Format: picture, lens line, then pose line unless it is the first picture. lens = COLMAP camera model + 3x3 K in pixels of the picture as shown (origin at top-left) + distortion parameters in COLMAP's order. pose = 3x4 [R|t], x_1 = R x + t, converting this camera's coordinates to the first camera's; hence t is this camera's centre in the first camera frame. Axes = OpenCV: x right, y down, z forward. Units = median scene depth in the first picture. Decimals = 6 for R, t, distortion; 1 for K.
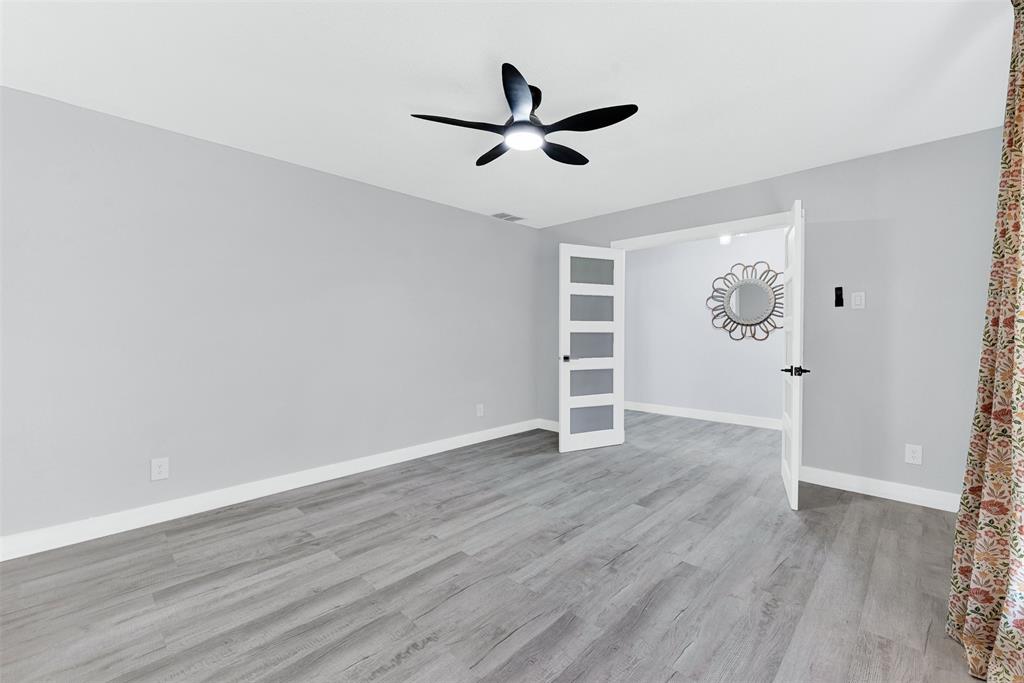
lens RADIAL K [[420.1, 0, 513.4], [0, 420.1, 335.5], [0, 0, 1]] dist [-0.000511, -0.000190]
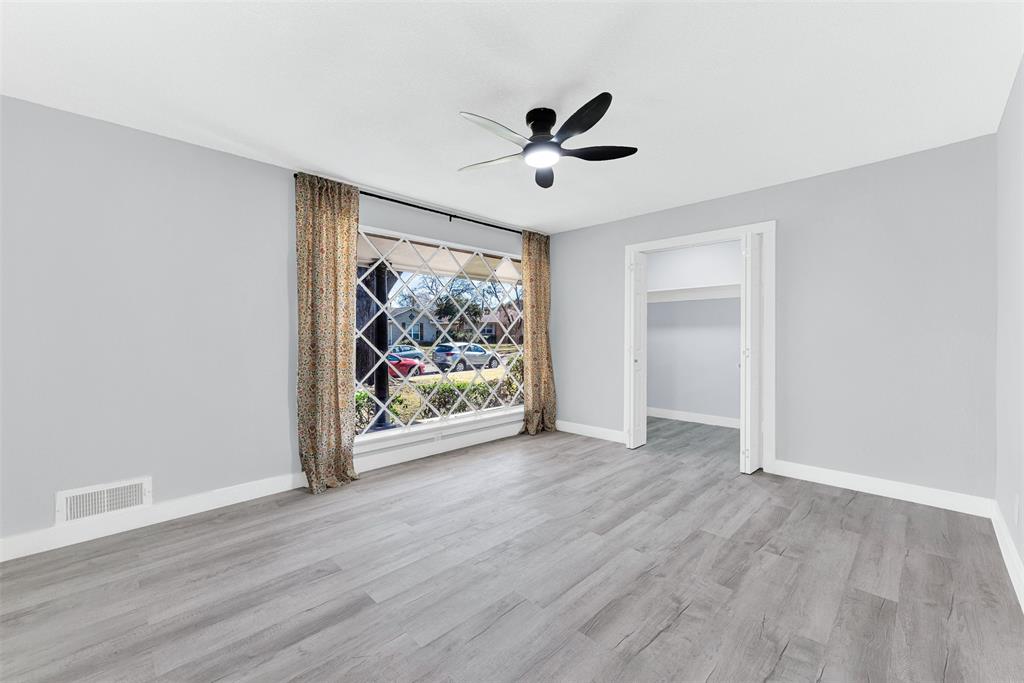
lens RADIAL K [[420.1, 0, 513.4], [0, 420.1, 335.5], [0, 0, 1]] dist [-0.000511, -0.000190]
pose [[-0.999834, 0.004511, 0.017656, 0.076366], [0.004596, 0.999978, 0.004771, -0.011518], [-0.017634, 0.004851, -0.999833, 1.960086]]
